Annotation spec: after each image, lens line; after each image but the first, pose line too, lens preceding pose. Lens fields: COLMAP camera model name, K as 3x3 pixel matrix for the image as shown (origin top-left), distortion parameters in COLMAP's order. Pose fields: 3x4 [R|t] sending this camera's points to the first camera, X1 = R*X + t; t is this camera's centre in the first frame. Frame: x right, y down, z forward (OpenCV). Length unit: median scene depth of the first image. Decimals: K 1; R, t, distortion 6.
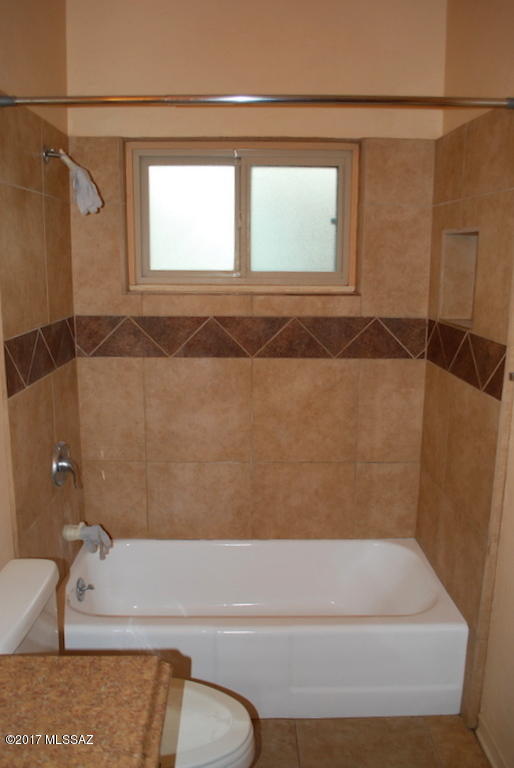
lens RADIAL K [[628.6, 0, 257.0], [0, 628.6, 384.0], [0, 0, 1]] dist [-0.084755, 0.010701]
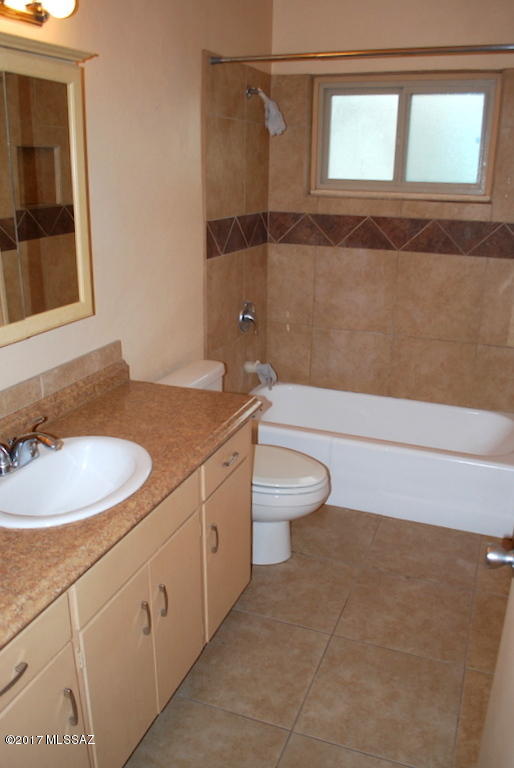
lens RADIAL K [[628.6, 0, 257.0], [0, 628.6, 384.0], [0, 0, 1]] dist [-0.084755, 0.010701]
pose [[0.922626, 0.129595, -0.363272, 0.222024], [-0.082072, 0.986256, 0.143397, 0.066384], [0.376863, -0.102488, 0.920582, -0.292069]]
